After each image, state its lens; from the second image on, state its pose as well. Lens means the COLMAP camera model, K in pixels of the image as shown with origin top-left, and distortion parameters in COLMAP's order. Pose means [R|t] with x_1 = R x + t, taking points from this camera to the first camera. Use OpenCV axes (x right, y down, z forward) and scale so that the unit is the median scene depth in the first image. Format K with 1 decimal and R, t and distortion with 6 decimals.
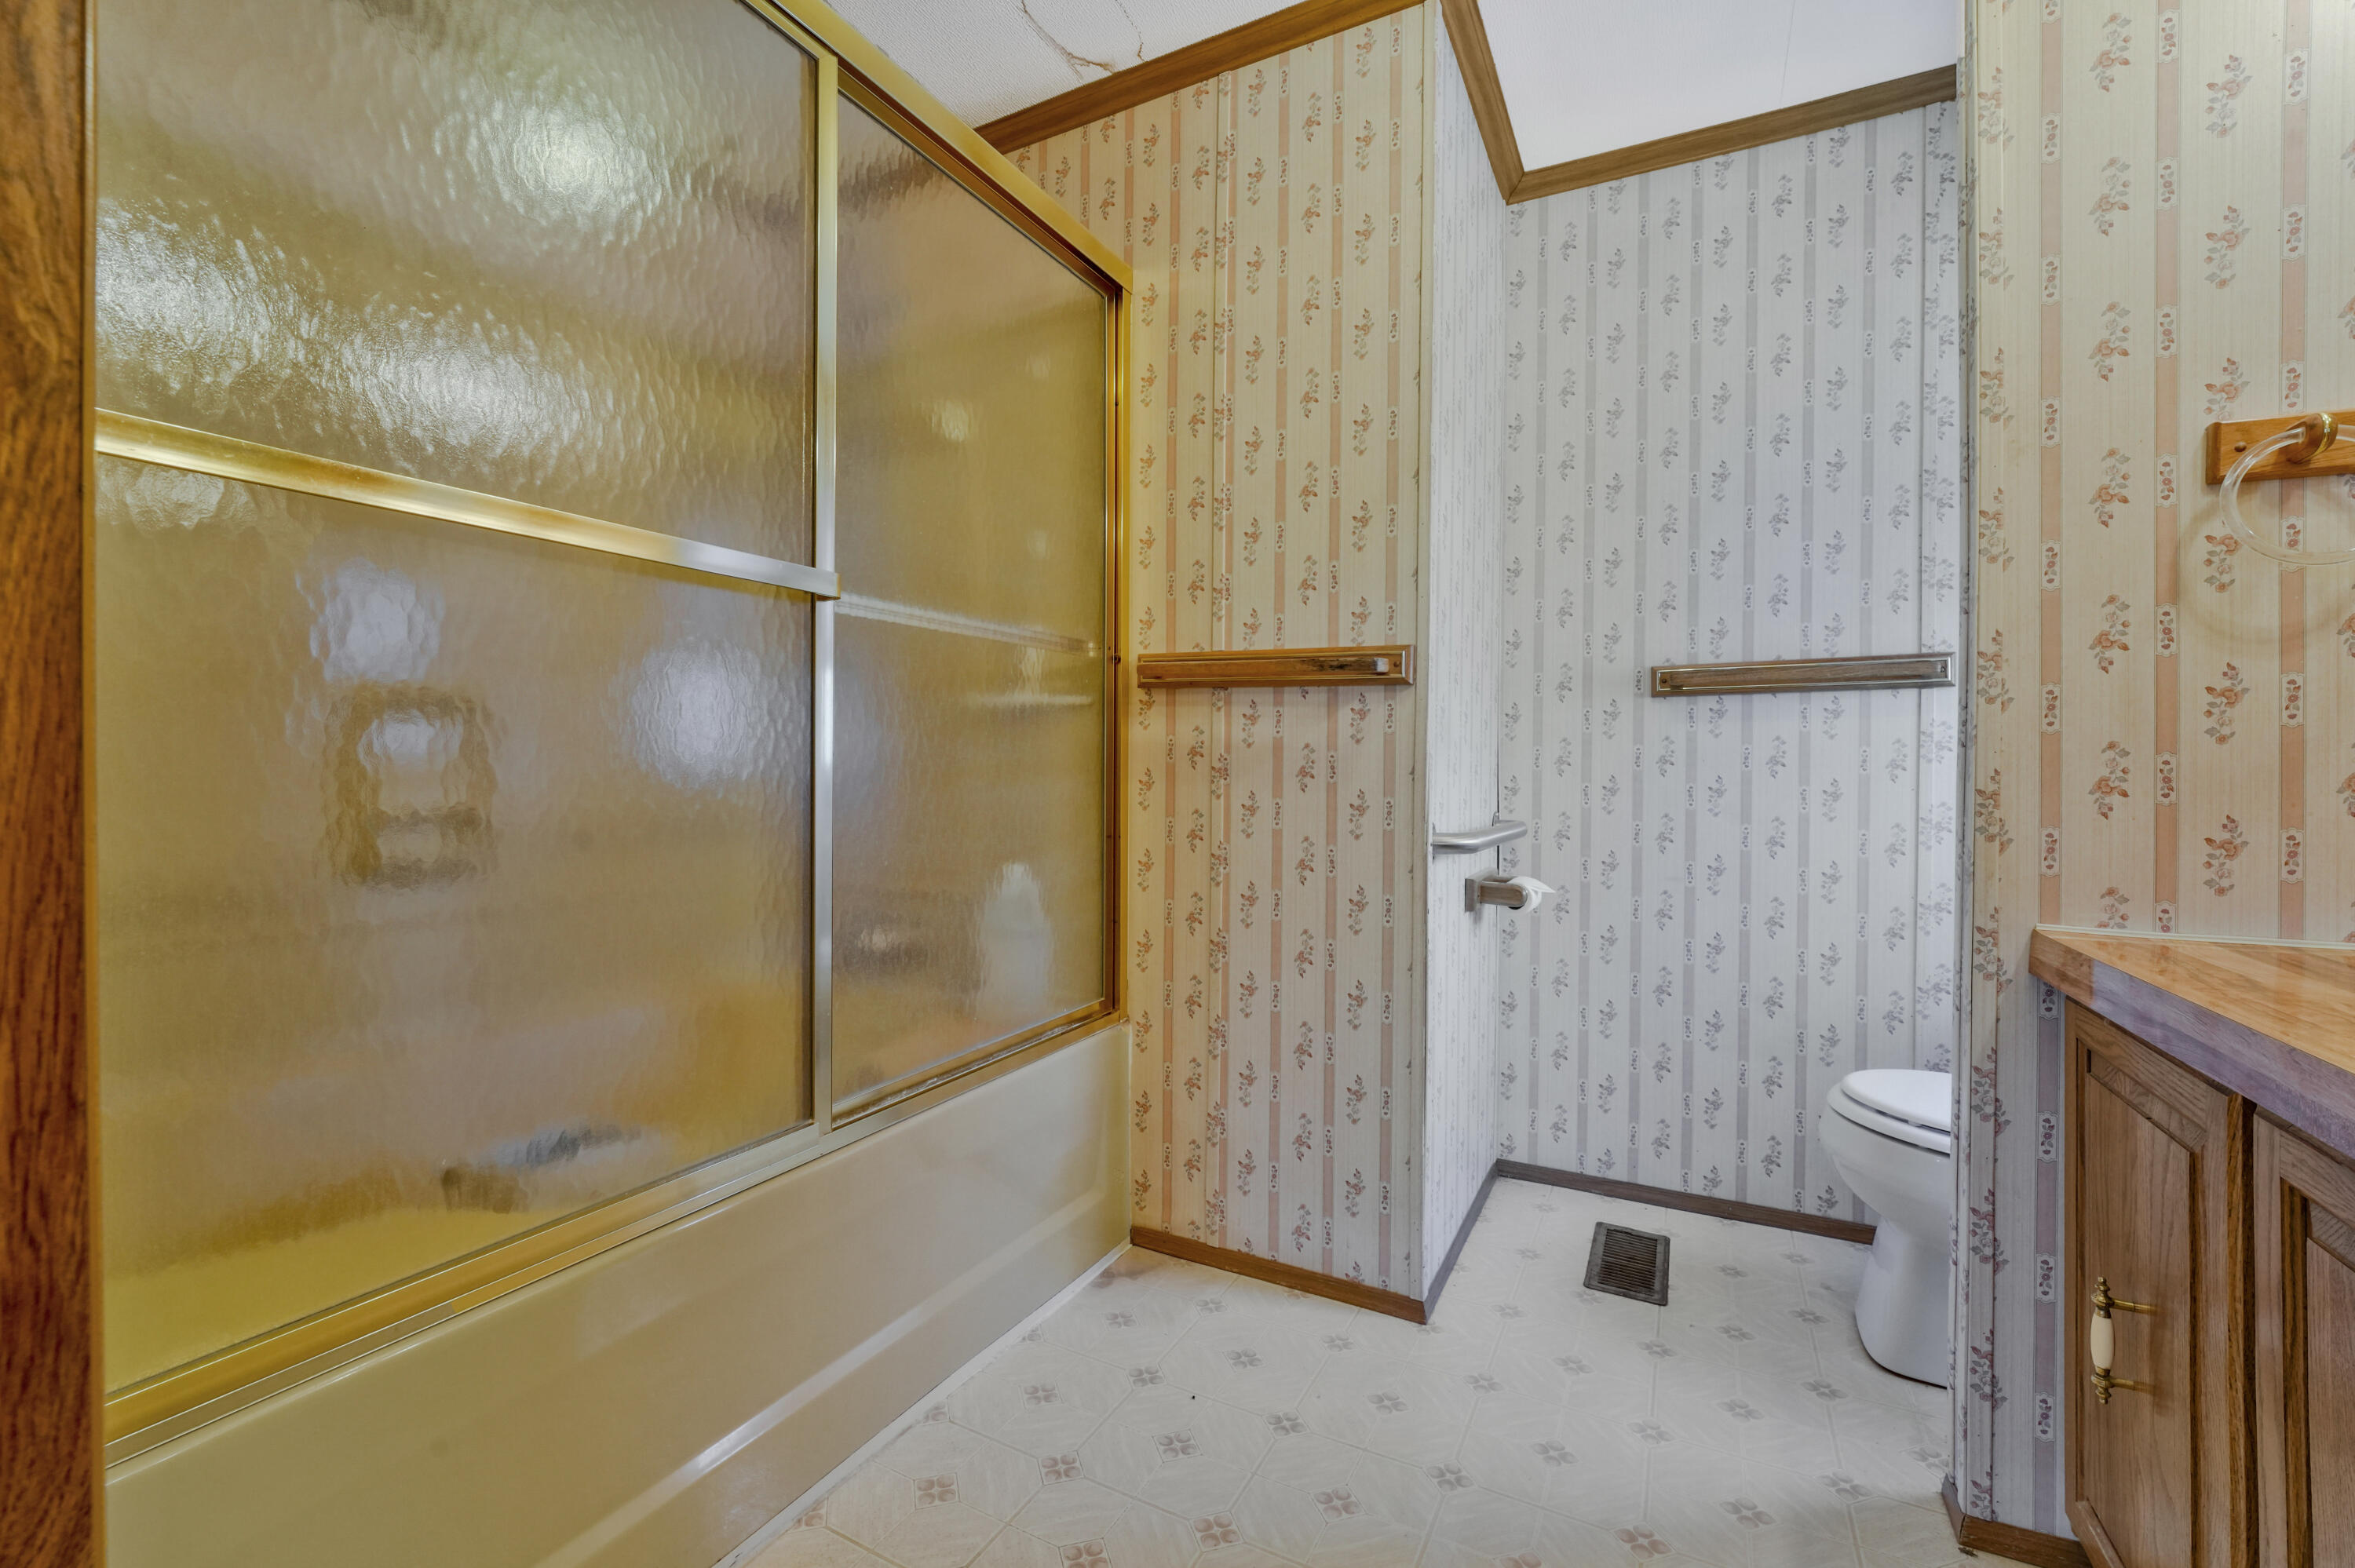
lens RADIAL K [[966.7, 0, 1192.6], [0, 966.7, 765.5], [0, 0, 1]] dist [-0.005028, -0.000410]
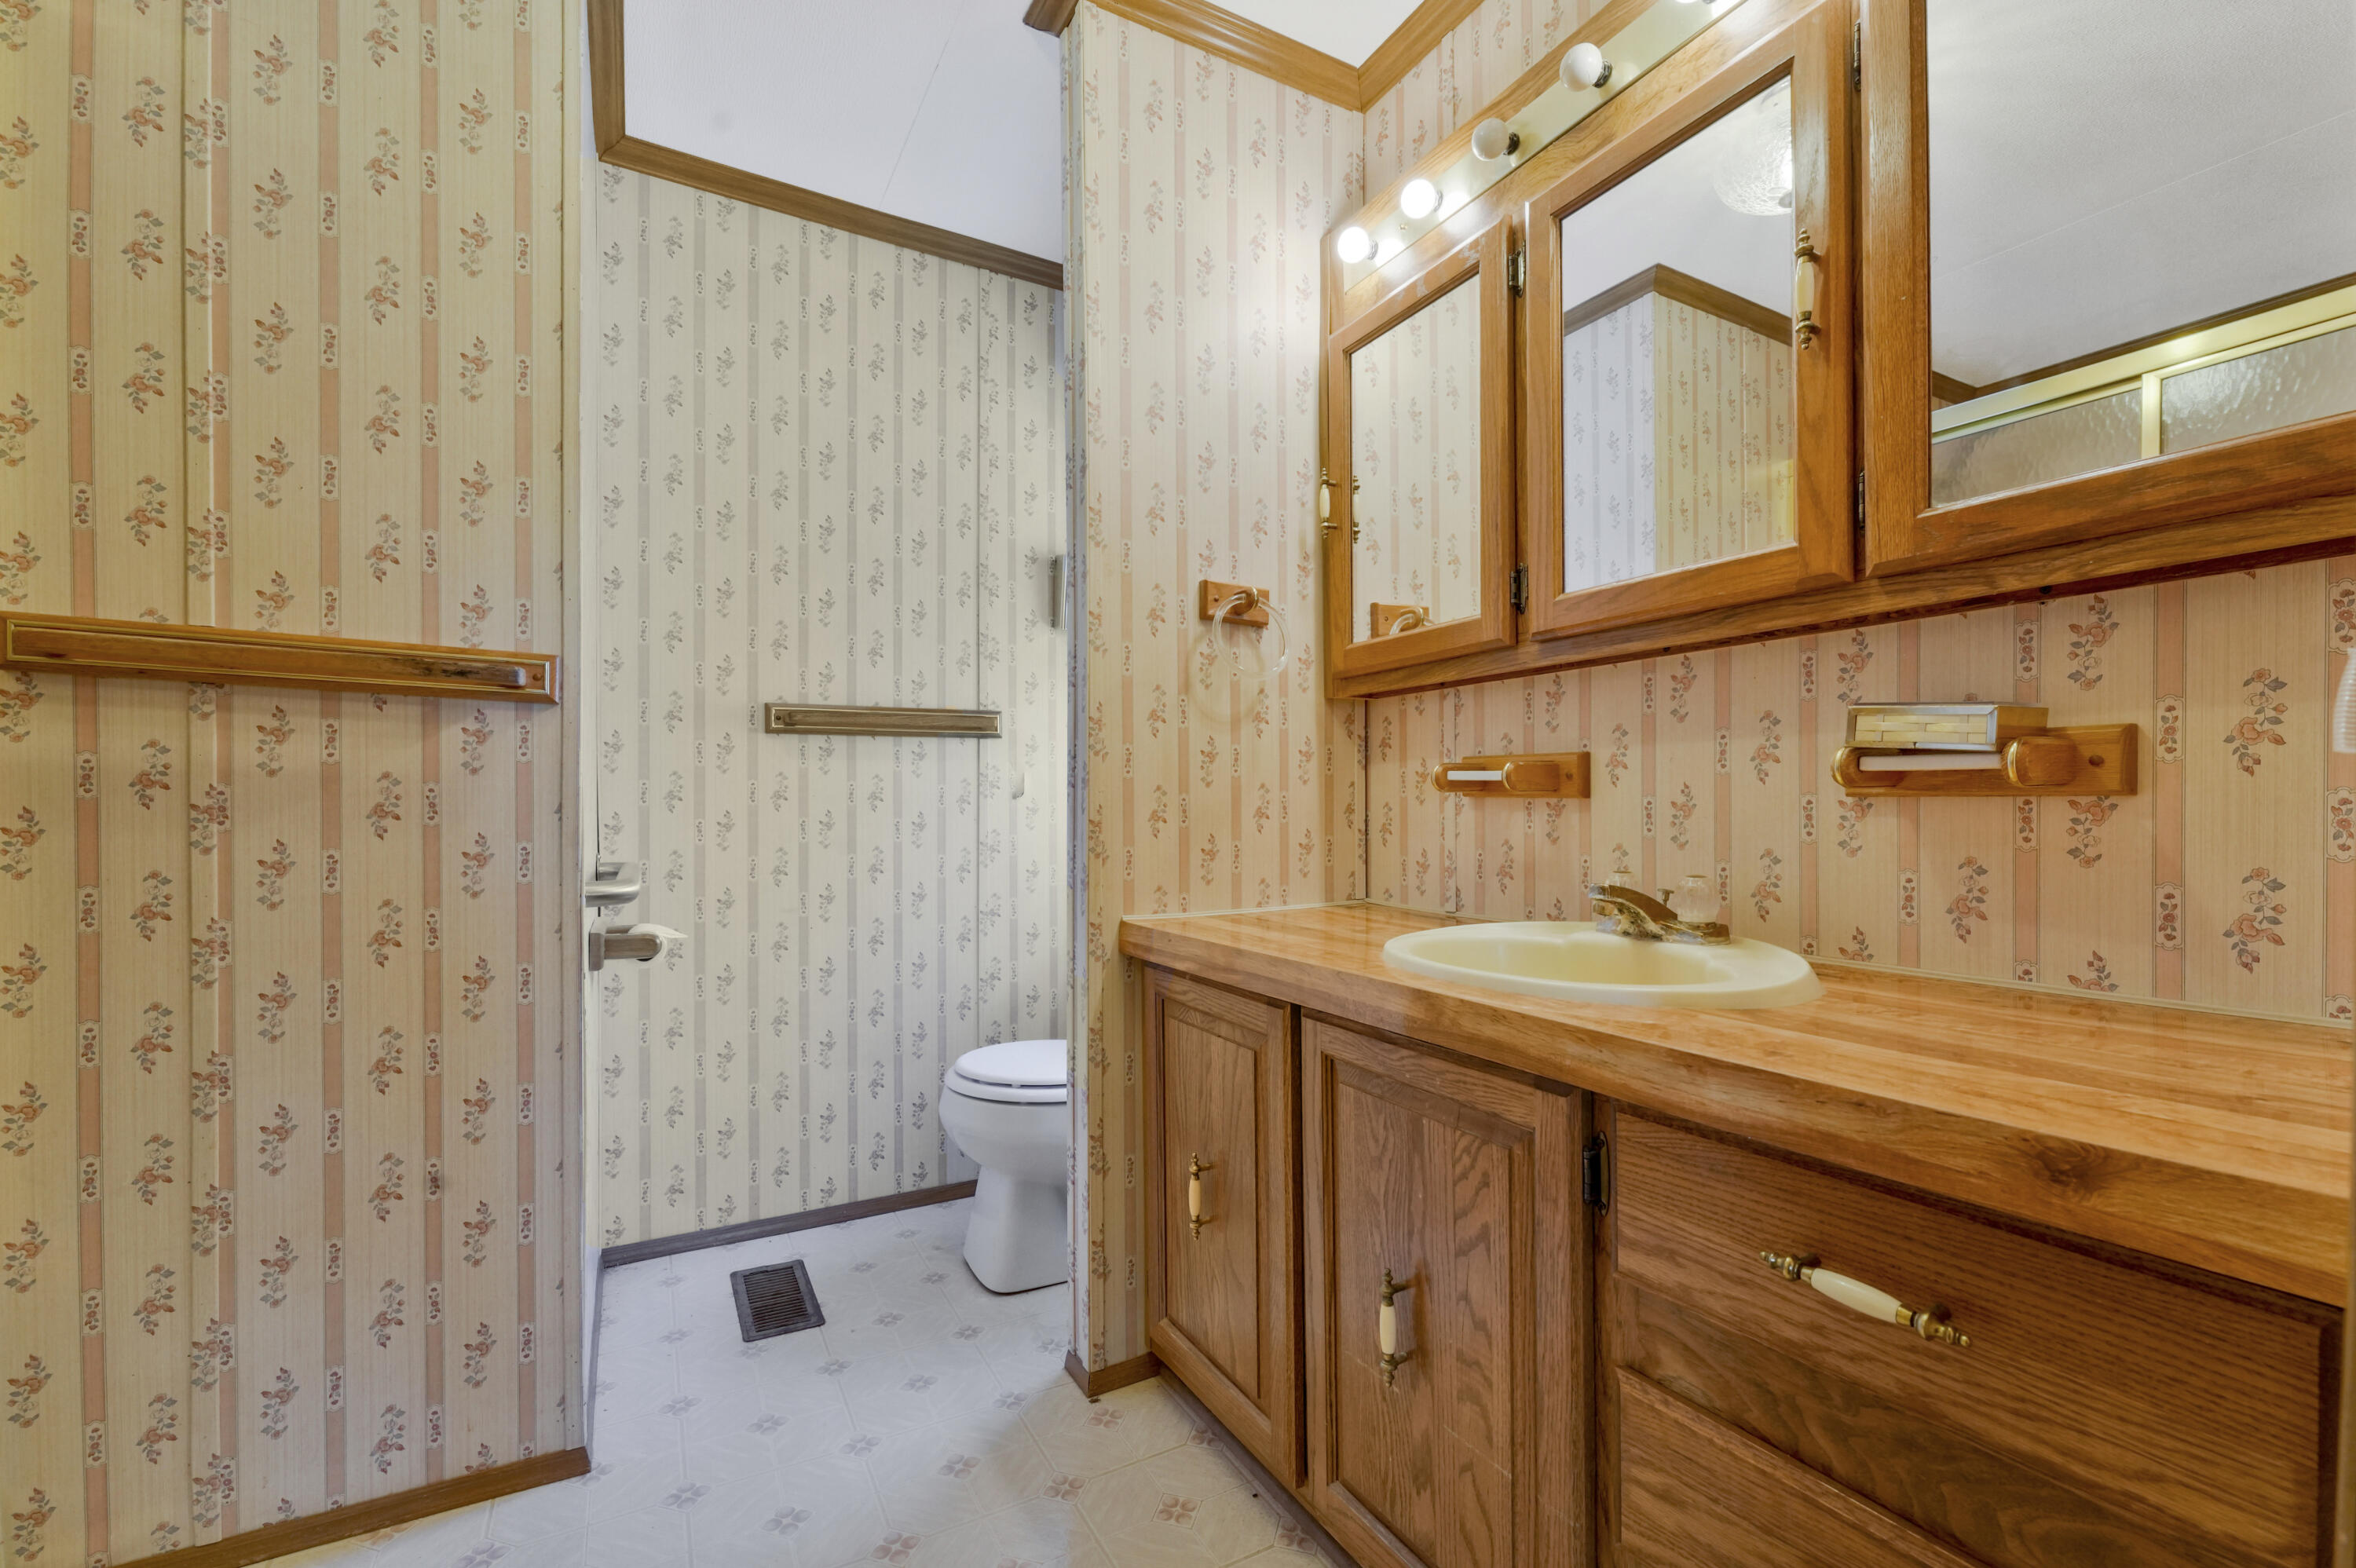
lens RADIAL K [[964.6, 0, 1171.5], [0, 964.6, 799.0], [0, 0, 1]] dist [0.020850, -0.003633]
pose [[0.580706, 0.000483, 0.814113, -0.137703], [-0.001037, 0.999999, 0.000147, -0.002932], [-0.814113, -0.000930, 0.580706, 0.087475]]
